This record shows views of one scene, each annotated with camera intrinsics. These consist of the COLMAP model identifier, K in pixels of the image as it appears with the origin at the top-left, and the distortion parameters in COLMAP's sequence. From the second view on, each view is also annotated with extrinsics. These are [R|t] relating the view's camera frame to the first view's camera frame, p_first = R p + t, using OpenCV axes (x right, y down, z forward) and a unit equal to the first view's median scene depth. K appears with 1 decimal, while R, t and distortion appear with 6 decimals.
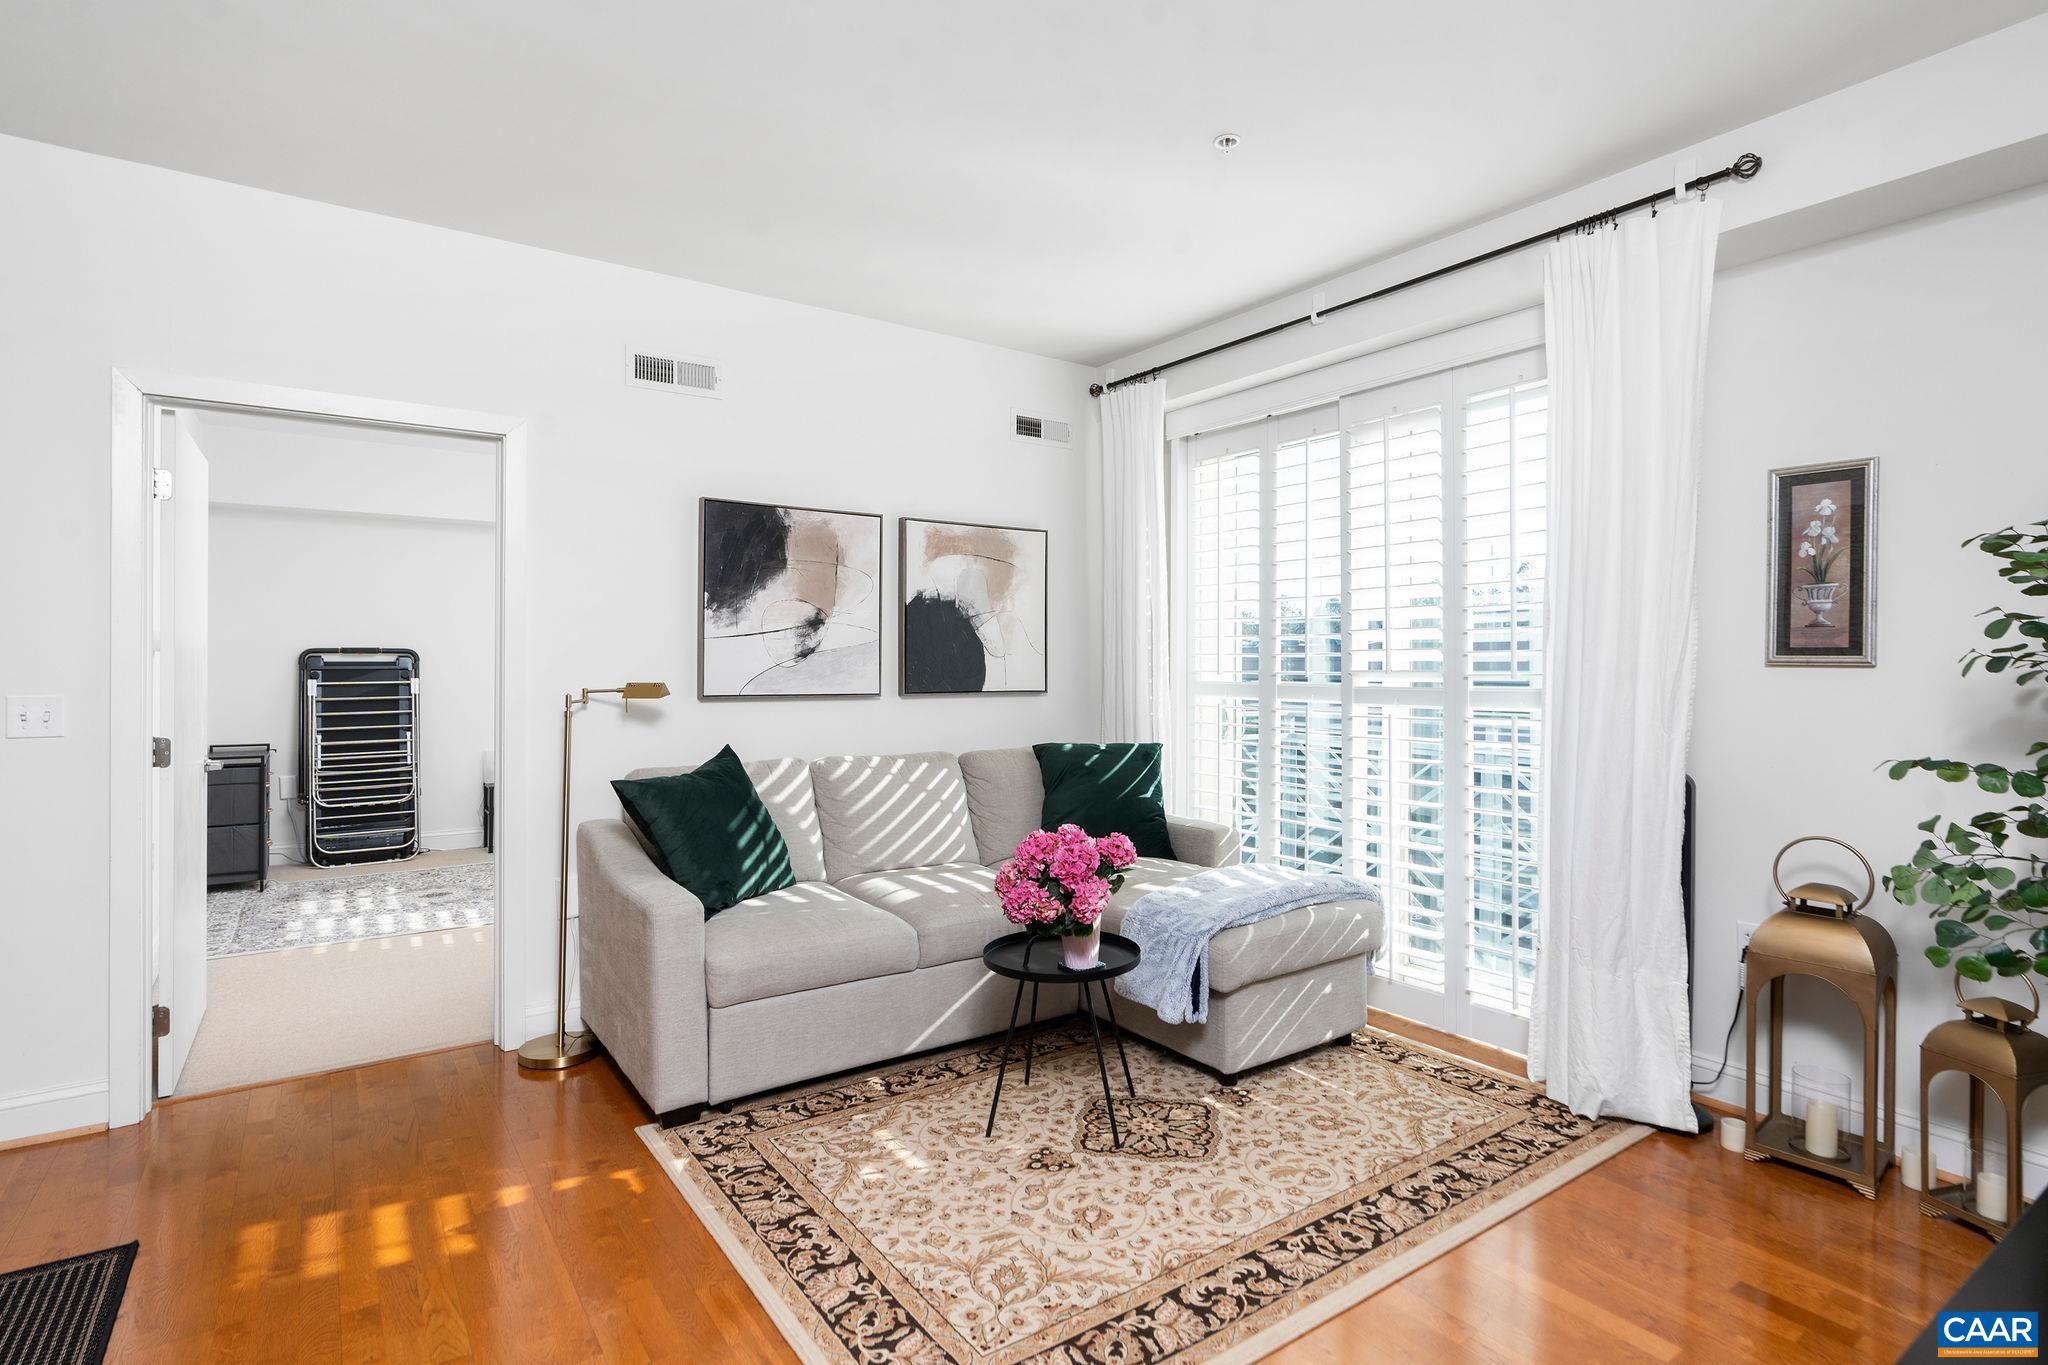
lens RADIAL K [[1017.9, 0, 1015.8], [0, 1017.9, 663.2], [0, 0, 1]] dist [-0.008344, 0.000435]
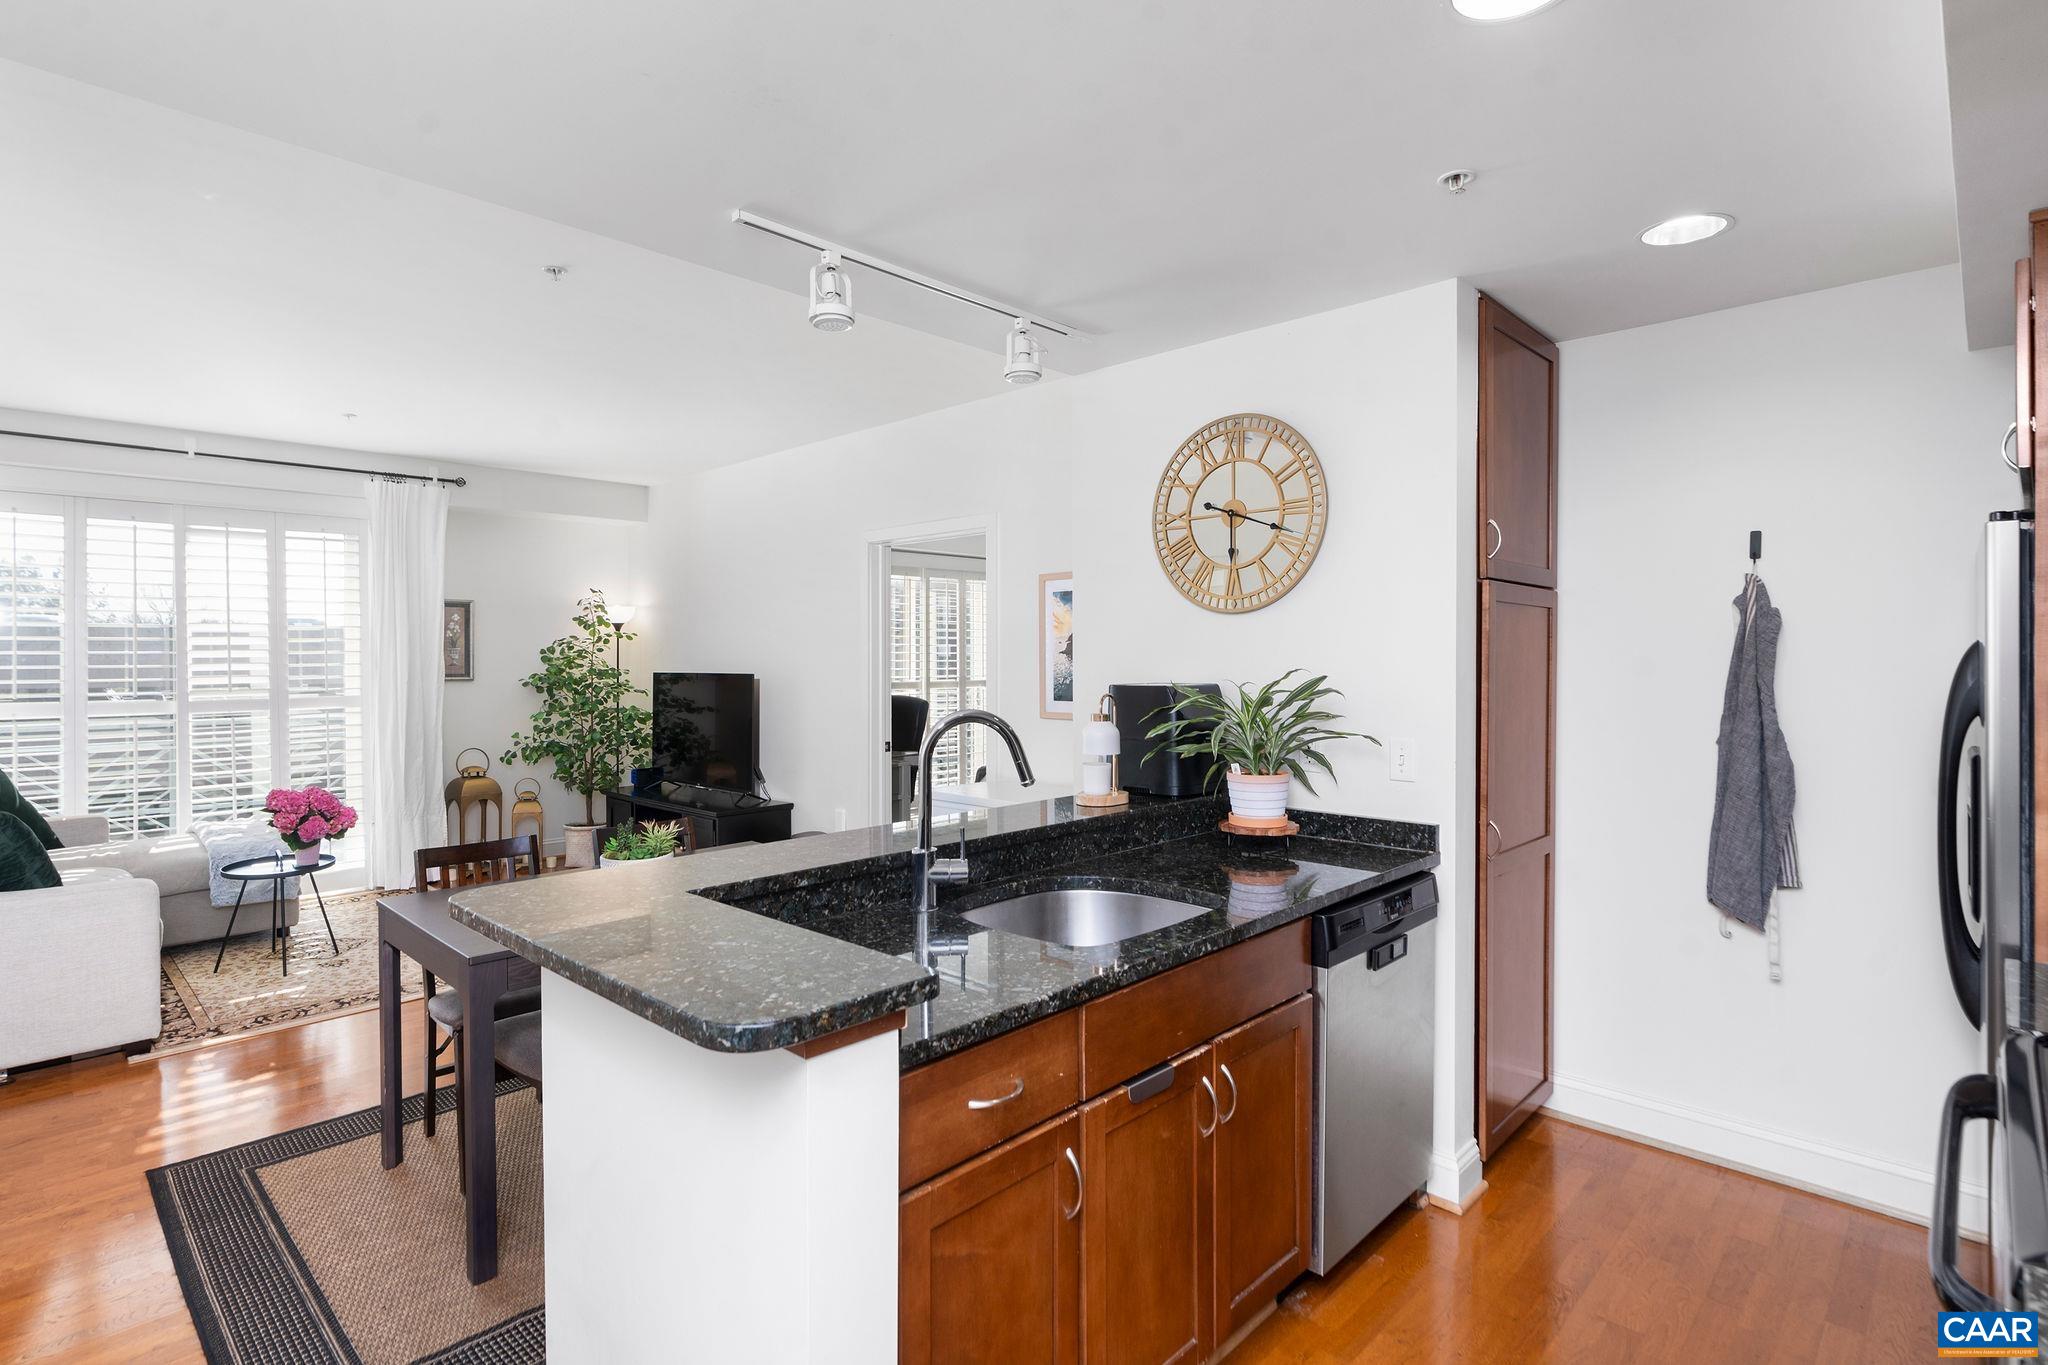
lens RADIAL K [[1017.9, 0, 1015.8], [0, 1017.9, 663.2], [0, 0, 1]] dist [-0.008344, 0.000435]
pose [[-0.187789, -0.008222, 0.982175, -1.875913], [0.002277, 0.999959, 0.008806, -0.061274], [-0.982207, 0.003890, -0.187762, 0.128831]]
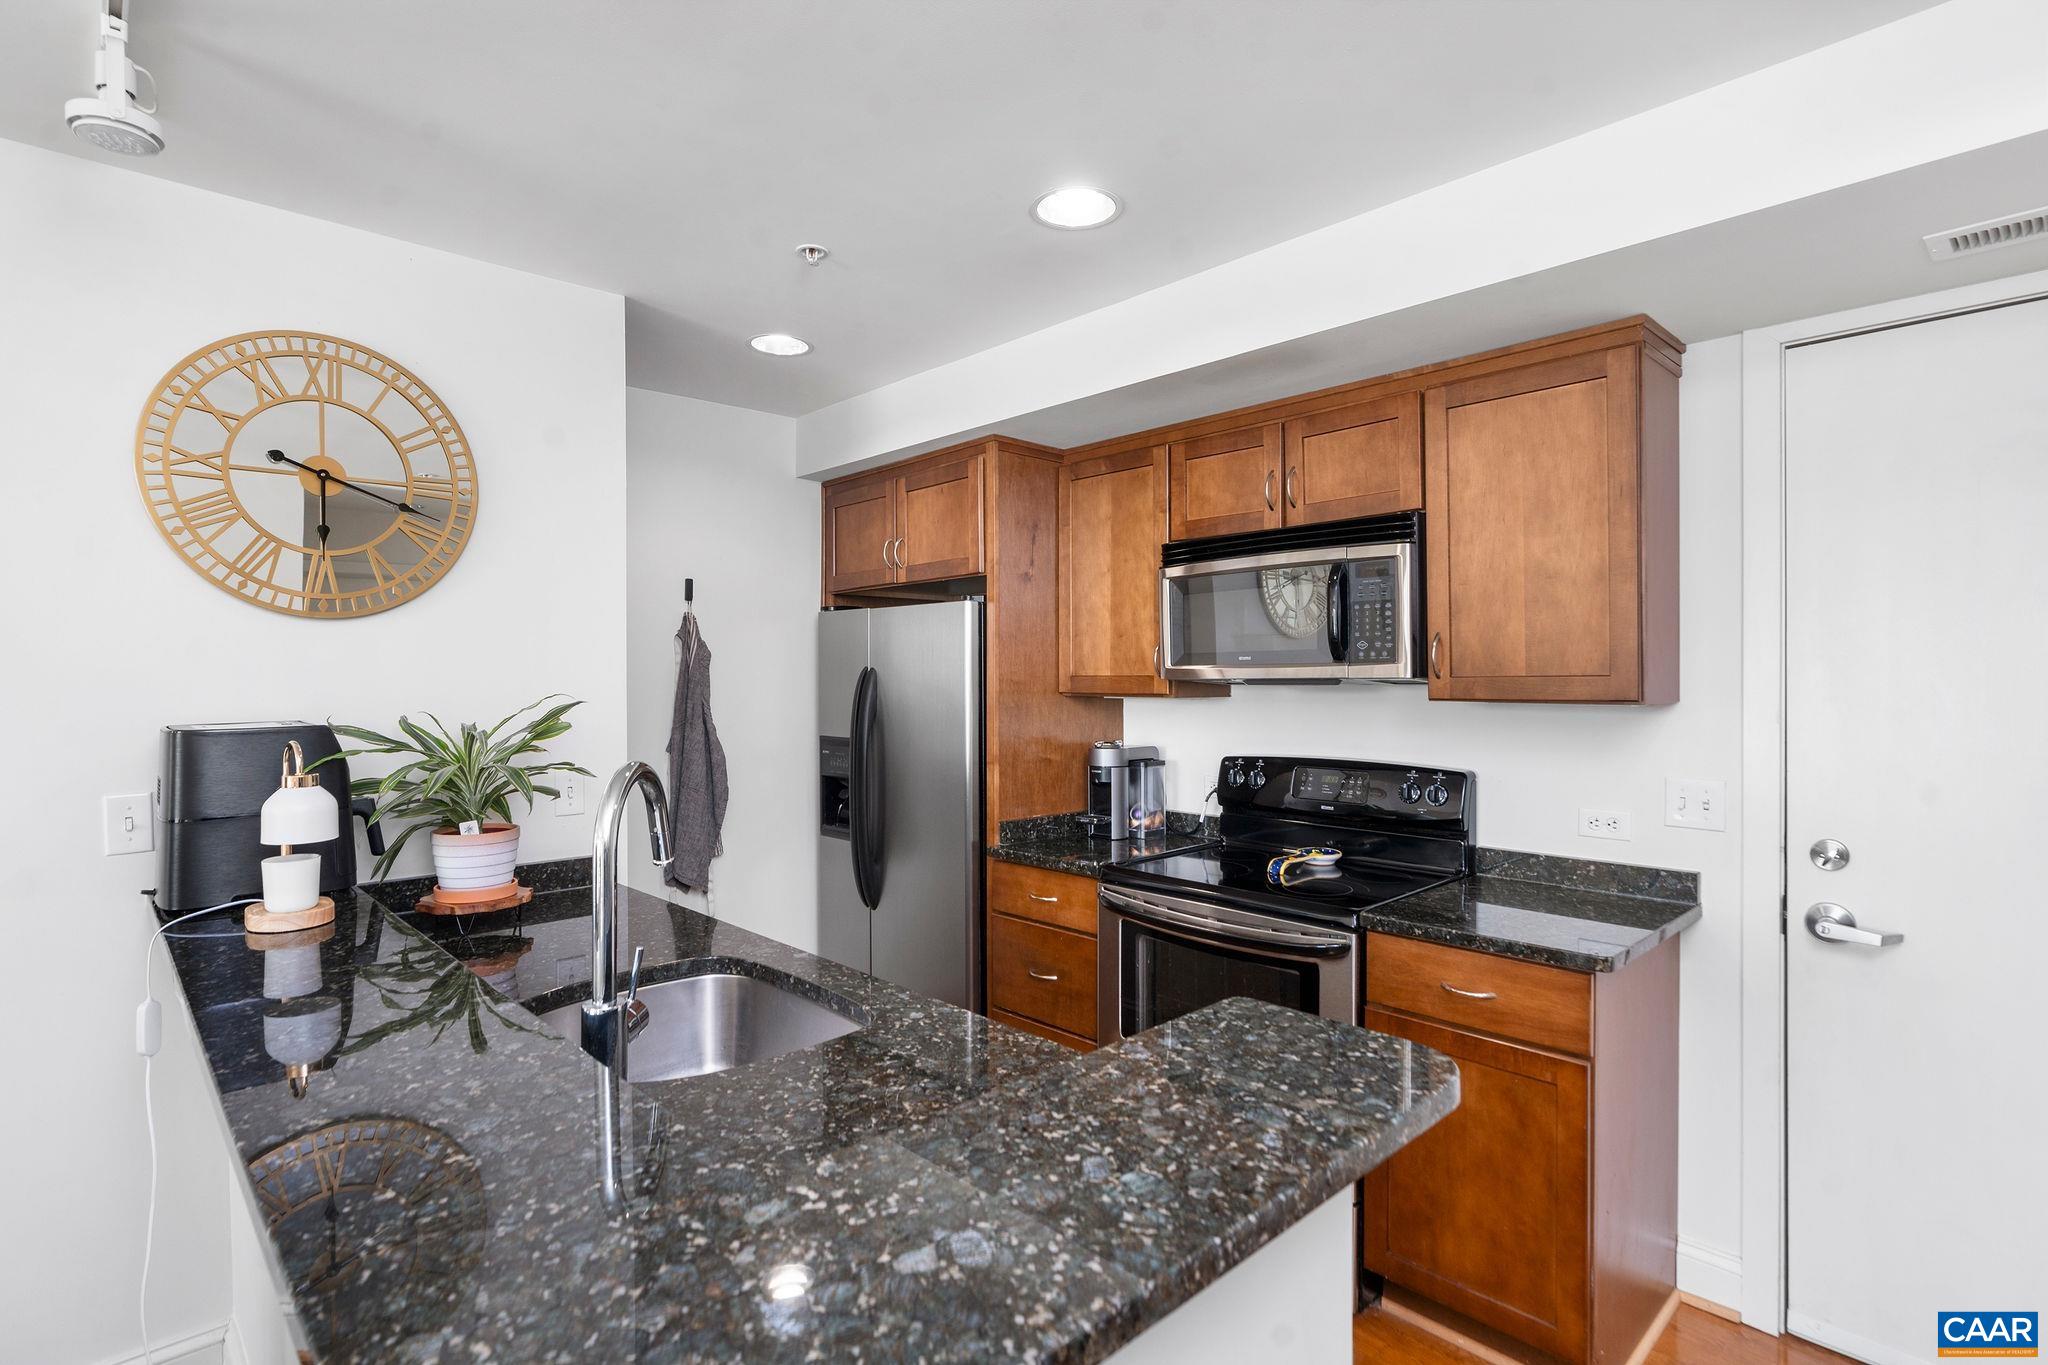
lens RADIAL K [[993.8, 0, 1017.8], [0, 993.8, 675.7], [0, 0, 1]] dist [-0.002761, -0.000018]
pose [[-0.989207, 0.005376, -0.146425, -1.241631], [0.005072, 0.999984, 0.002448, -0.061565], [0.146436, 0.001679, -0.989219, 0.509149]]
